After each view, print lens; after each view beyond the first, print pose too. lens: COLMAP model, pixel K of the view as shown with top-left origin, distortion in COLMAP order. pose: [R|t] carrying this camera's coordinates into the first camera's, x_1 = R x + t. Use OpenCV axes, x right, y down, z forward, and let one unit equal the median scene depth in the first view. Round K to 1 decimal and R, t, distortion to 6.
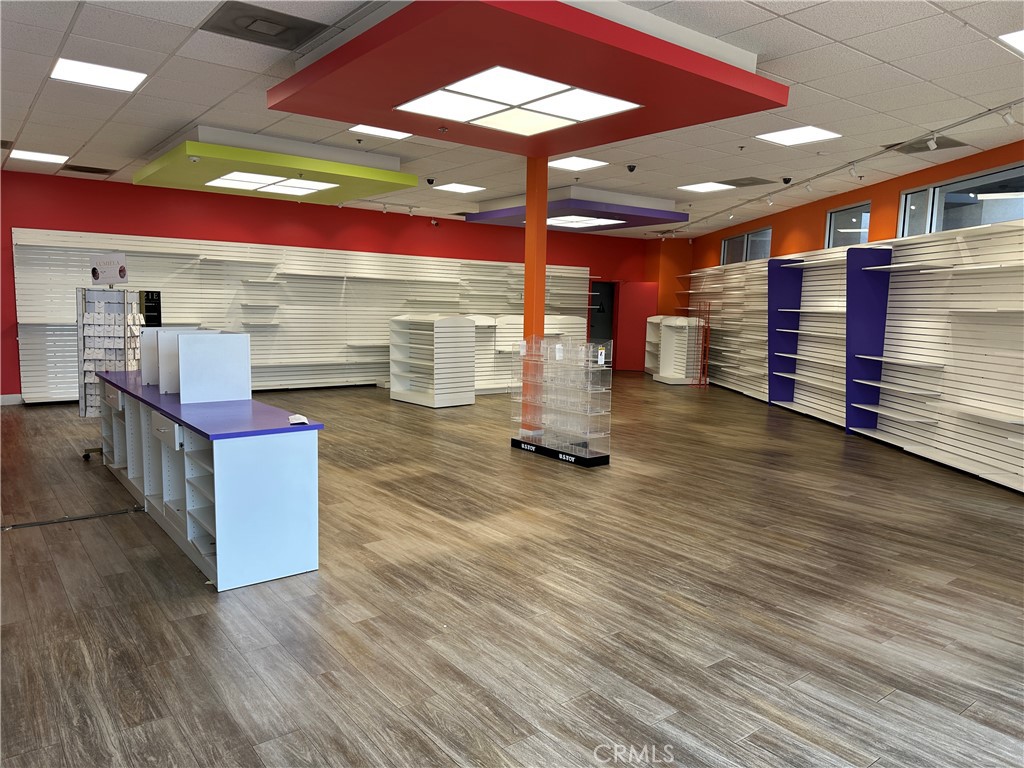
lens RADIAL K [[716.9, 0, 512.0], [0, 716.9, 384.0], [0, 0, 1]] dist [0.132988, -0.187174]
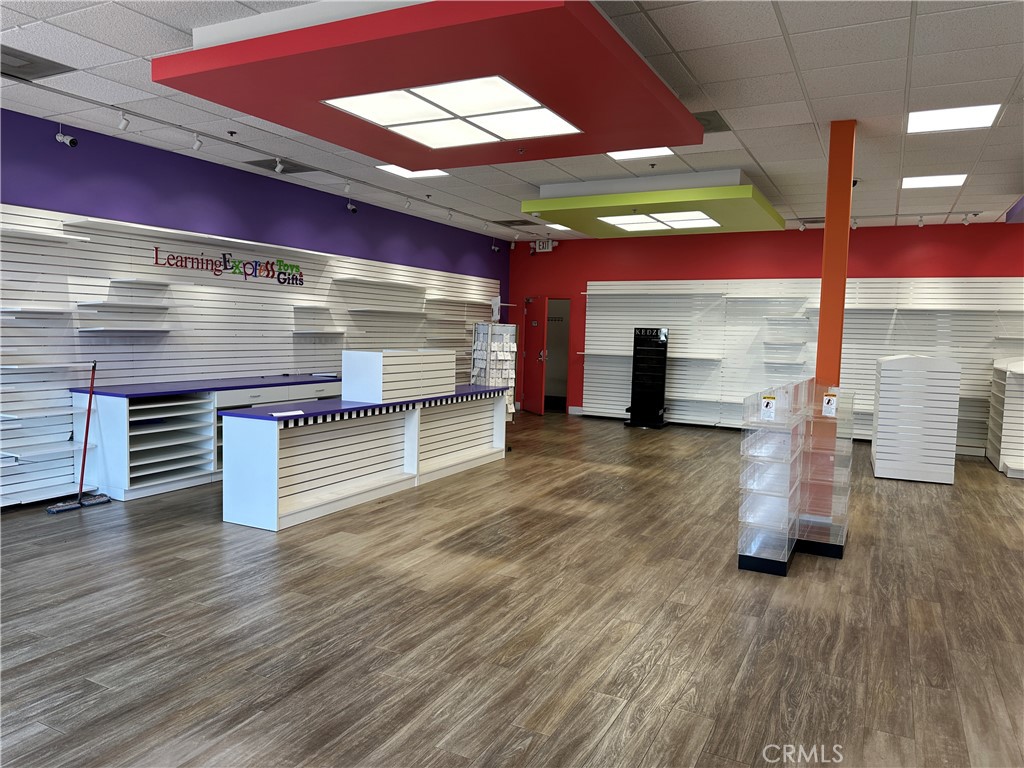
lens RADIAL K [[716.9, 0, 512.0], [0, 716.9, 384.0], [0, 0, 1]] dist [0.132988, -0.187174]
pose [[0.412791, 0.062490, -0.908680, 0.895181], [-0.120227, 0.992653, 0.013649, -0.059529], [0.902856, 0.103613, 0.417271, 0.690582]]
